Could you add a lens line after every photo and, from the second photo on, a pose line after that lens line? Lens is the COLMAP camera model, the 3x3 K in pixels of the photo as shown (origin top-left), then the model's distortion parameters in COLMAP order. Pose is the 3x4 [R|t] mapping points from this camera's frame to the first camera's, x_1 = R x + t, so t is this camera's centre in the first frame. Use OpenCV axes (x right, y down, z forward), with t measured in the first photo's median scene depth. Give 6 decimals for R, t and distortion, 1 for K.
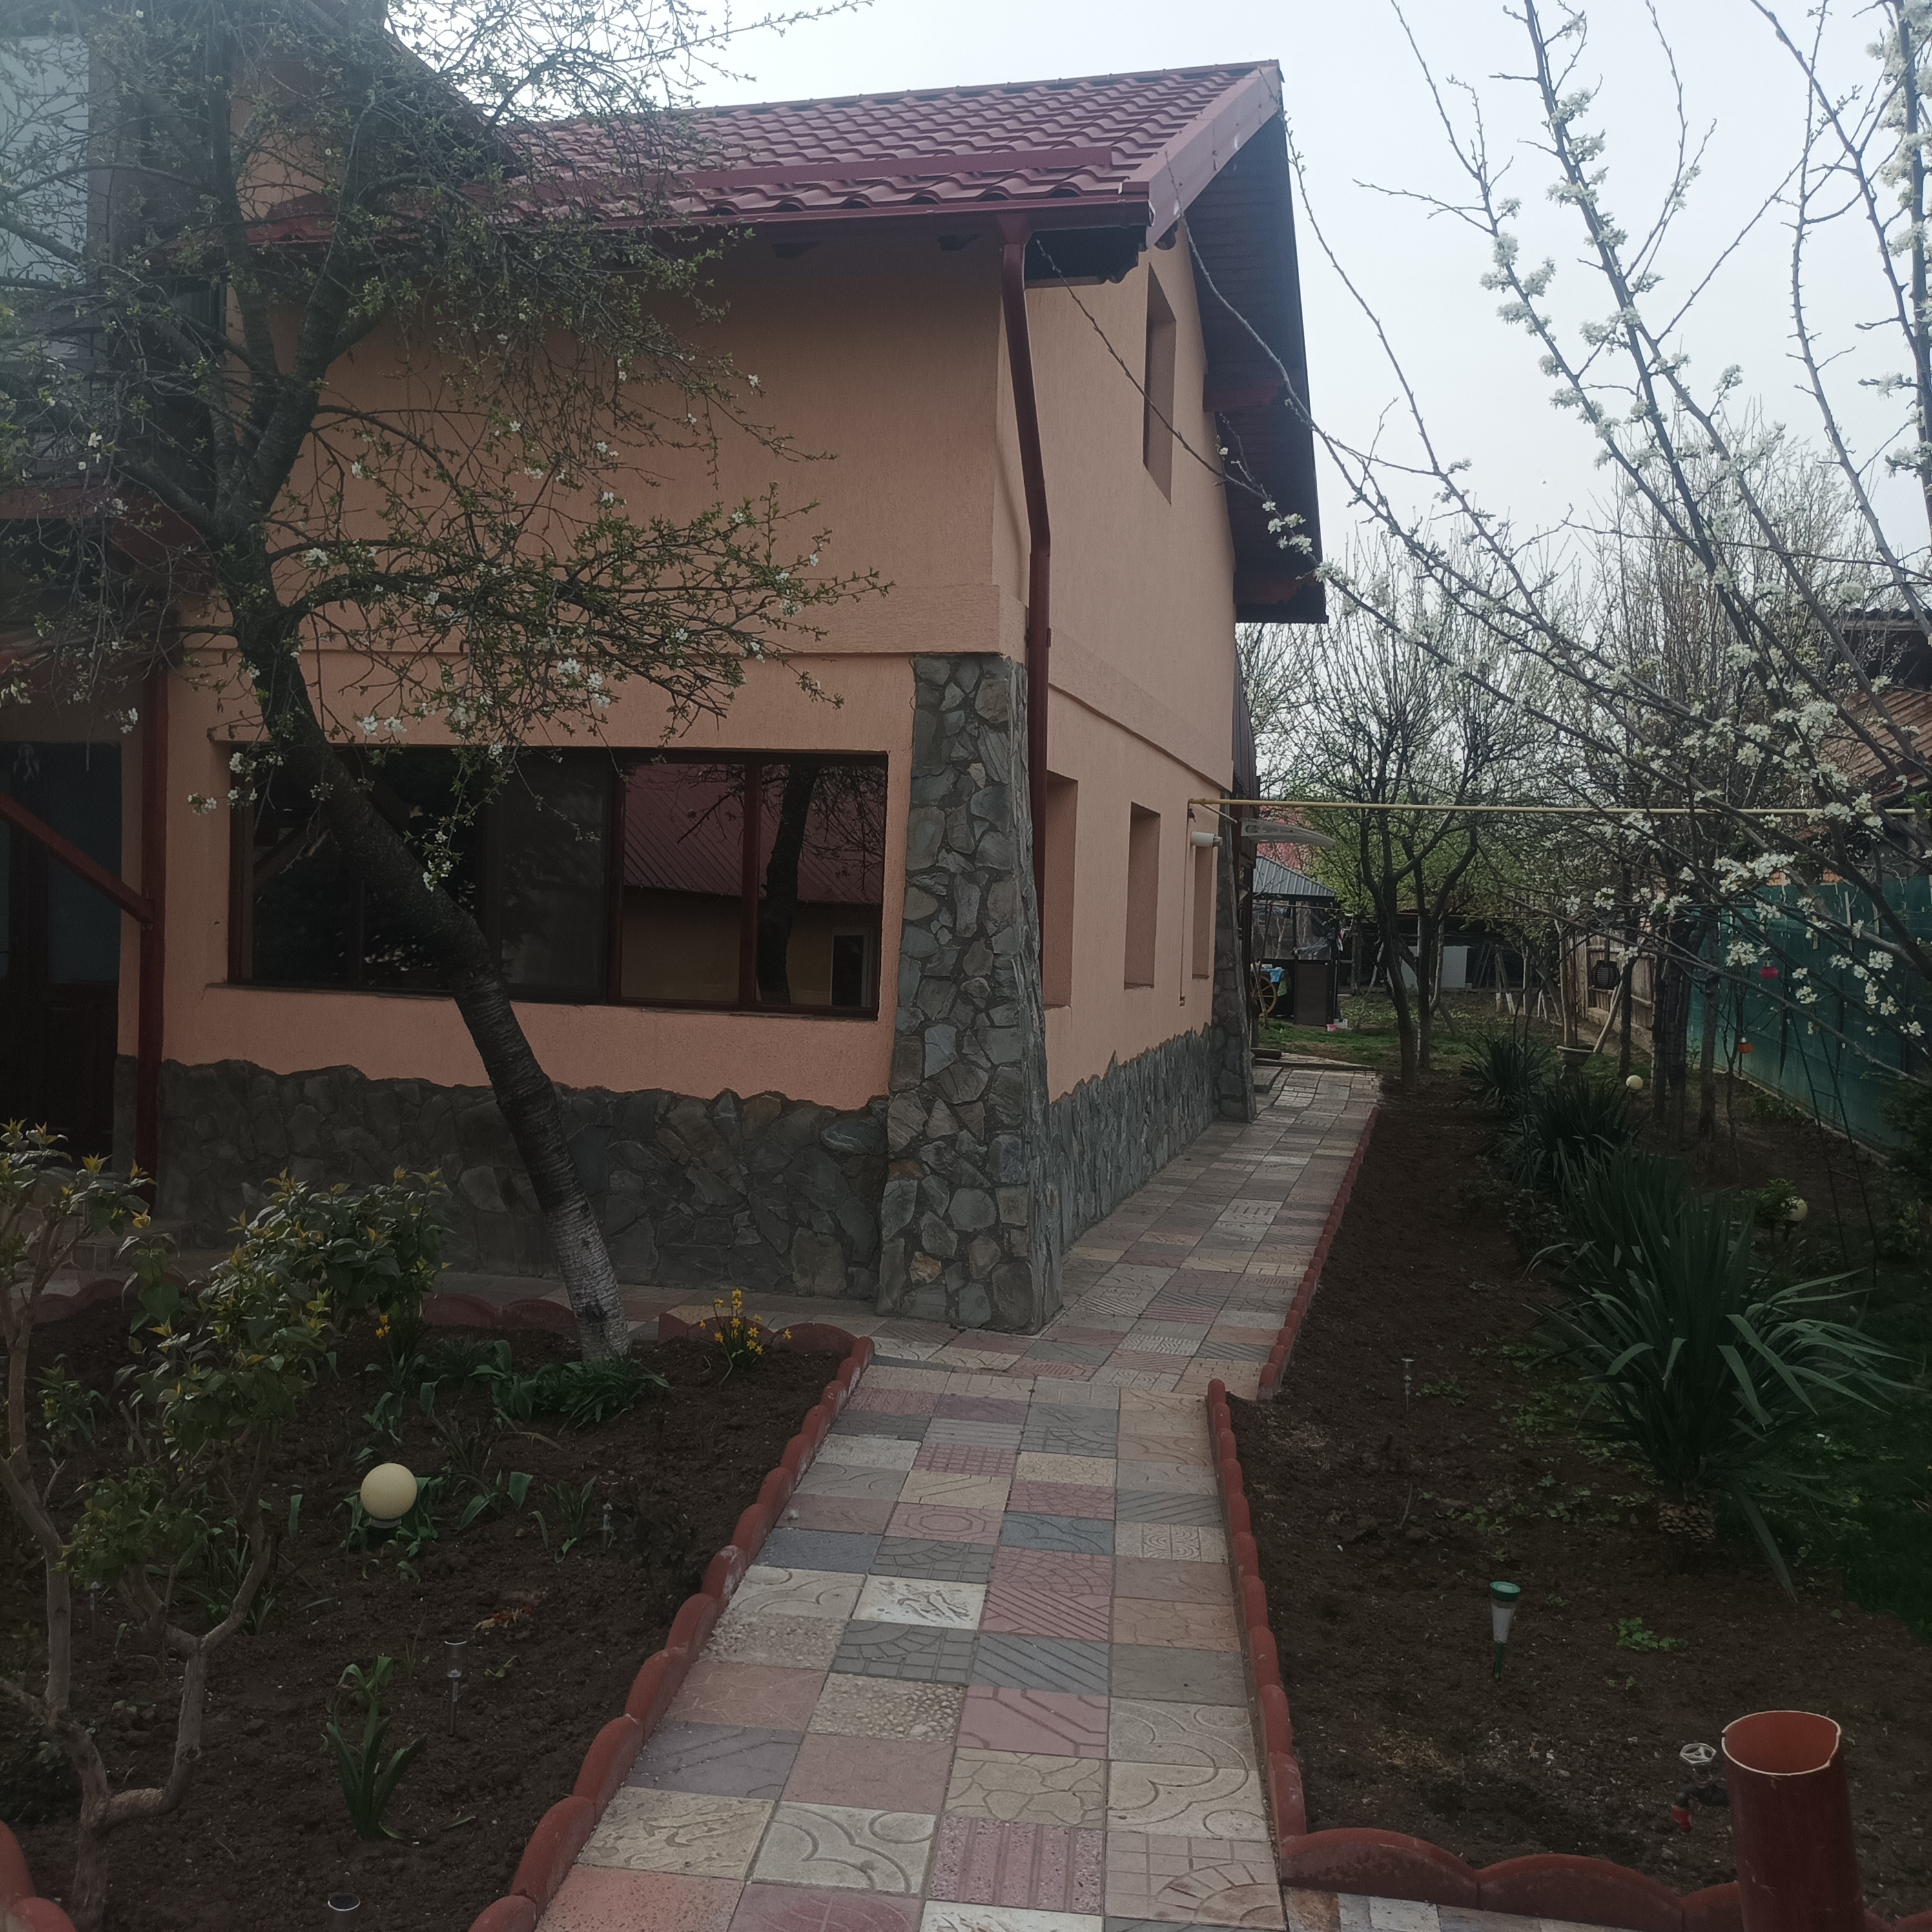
lens RADIAL K [[1869.6, 0, 966.0], [0, 1869.6, 966.0], [0, 0, 1]] dist [0.067104, -0.111265]
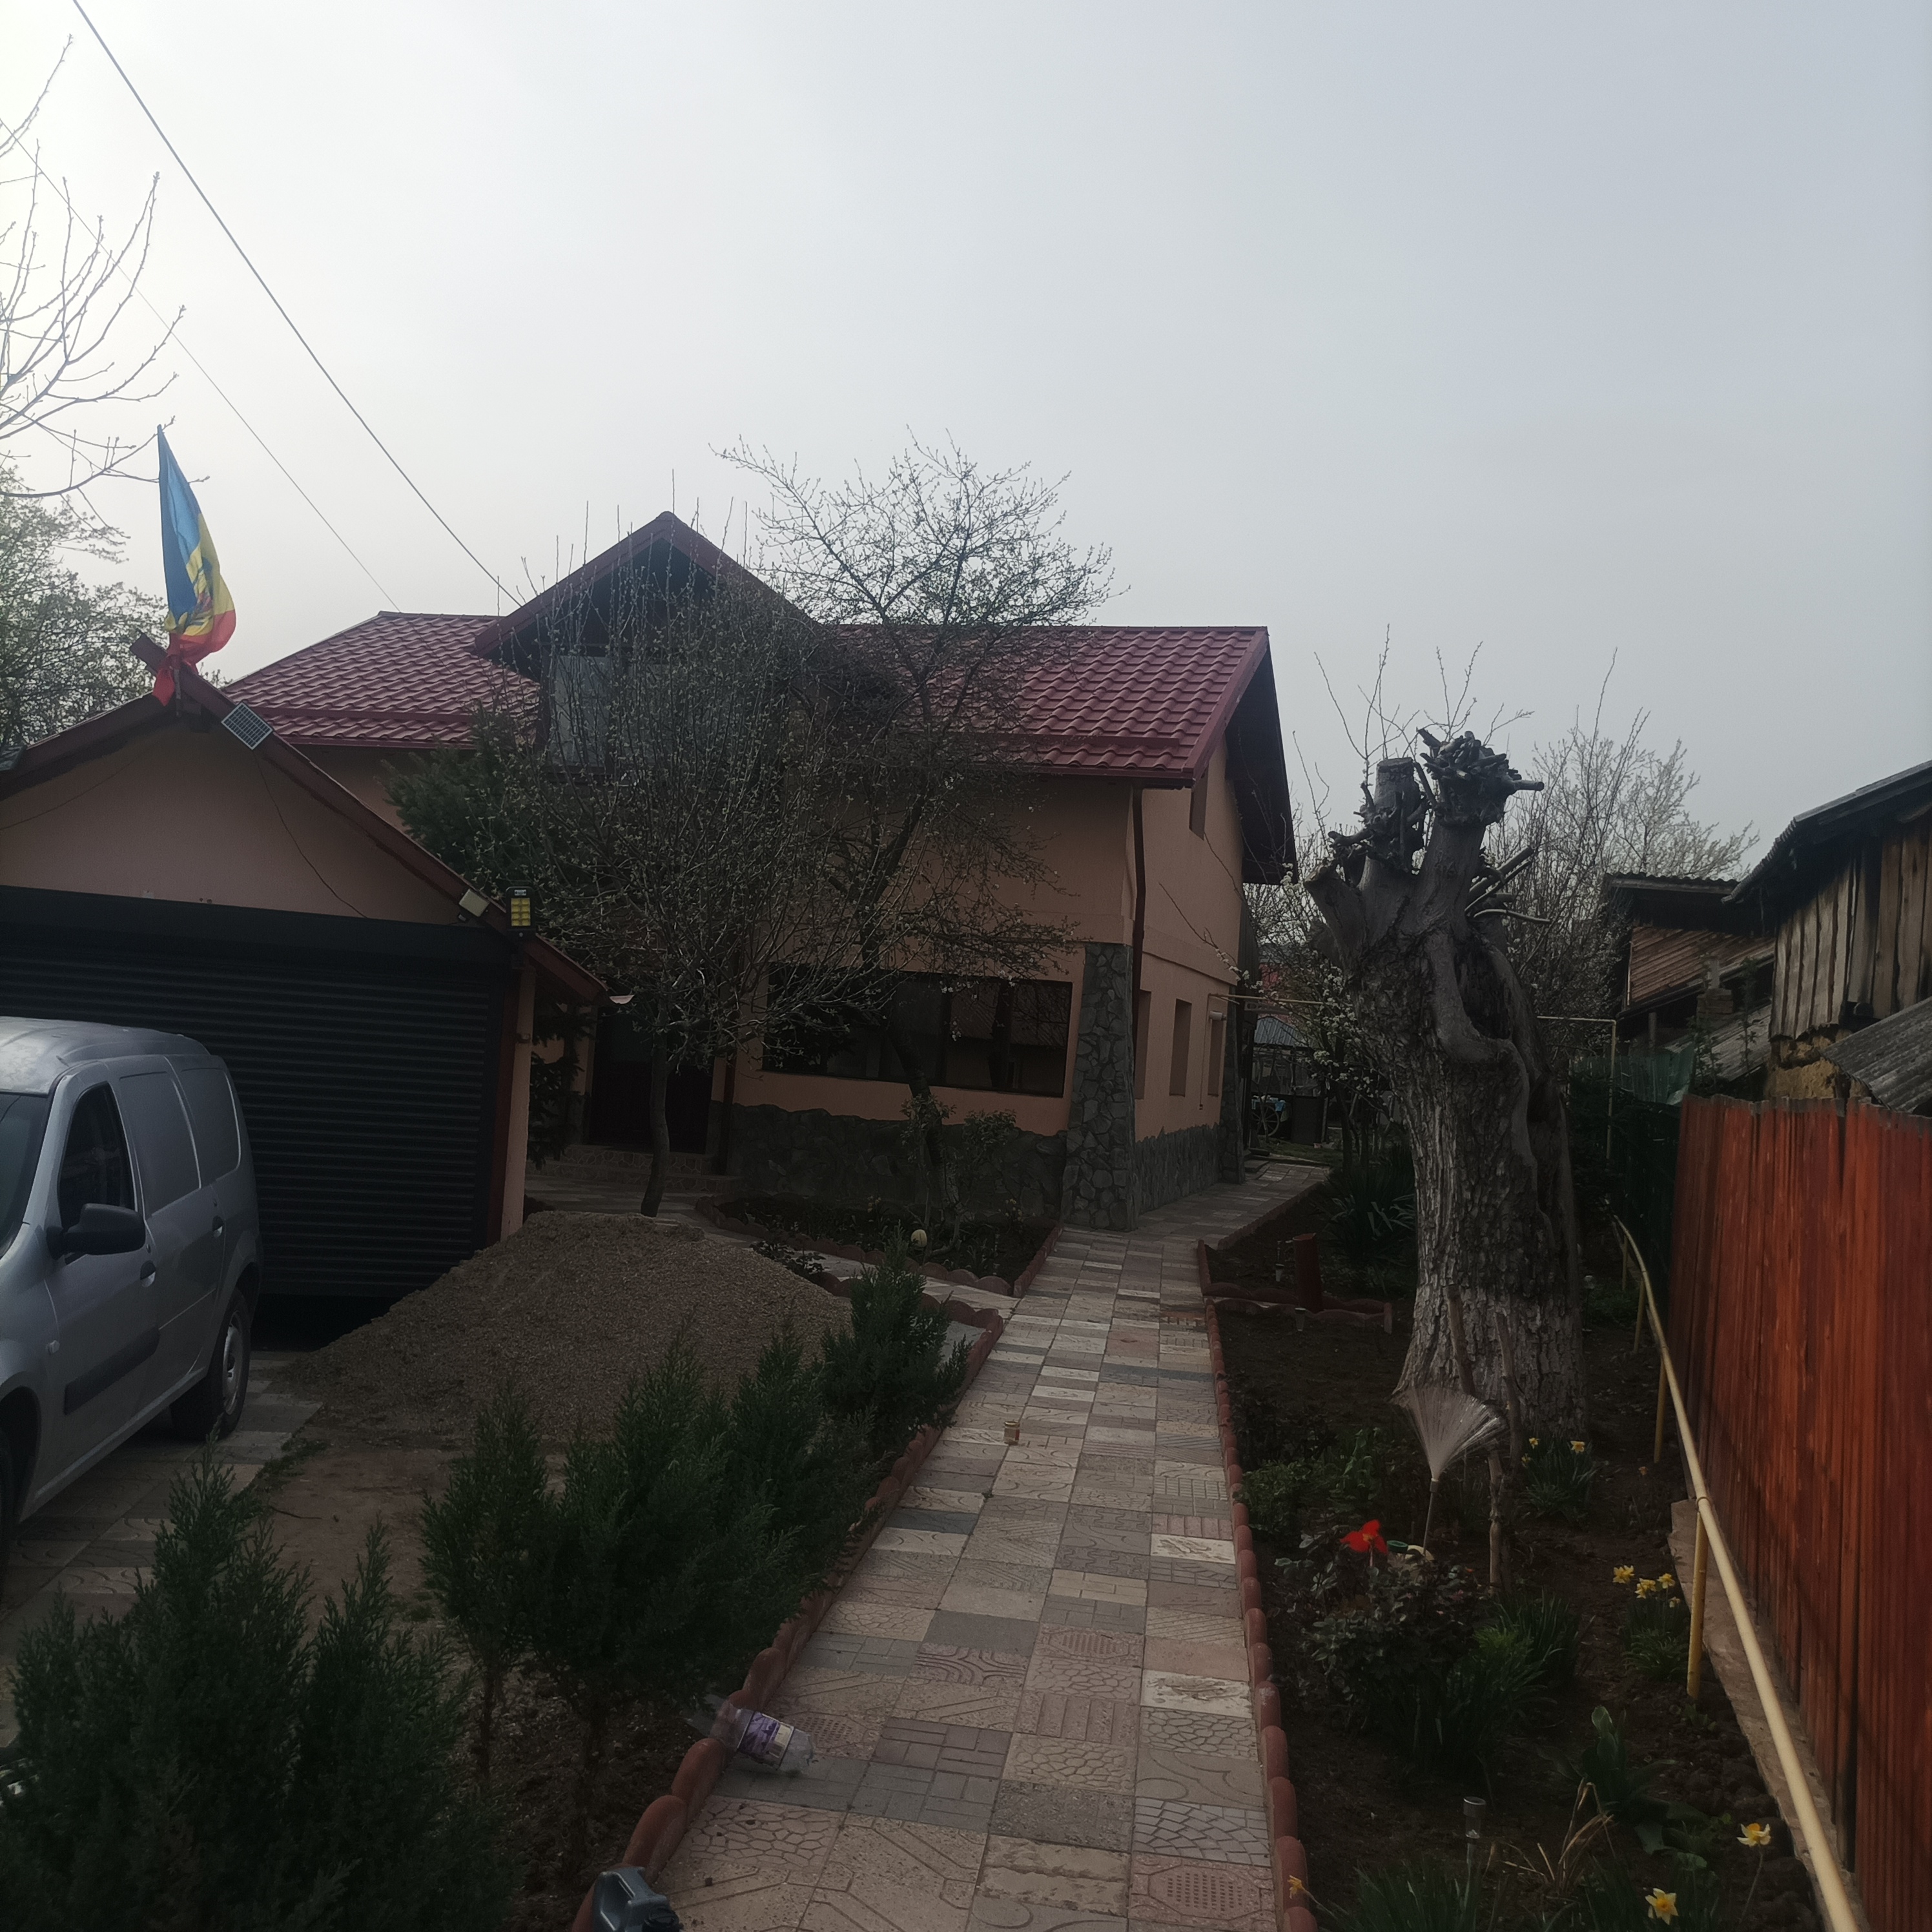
lens RADIAL K [[2600.5, 0, 966.0], [0, 2600.5, 966.0], [0, 0, 1]] dist [0.360217, -0.005049]
pose [[0.998946, 0.045239, 0.007738, -0.203737], [-0.044714, 0.997303, -0.058208, 0.060988], [-0.010350, 0.057801, 0.998274, -2.273225]]
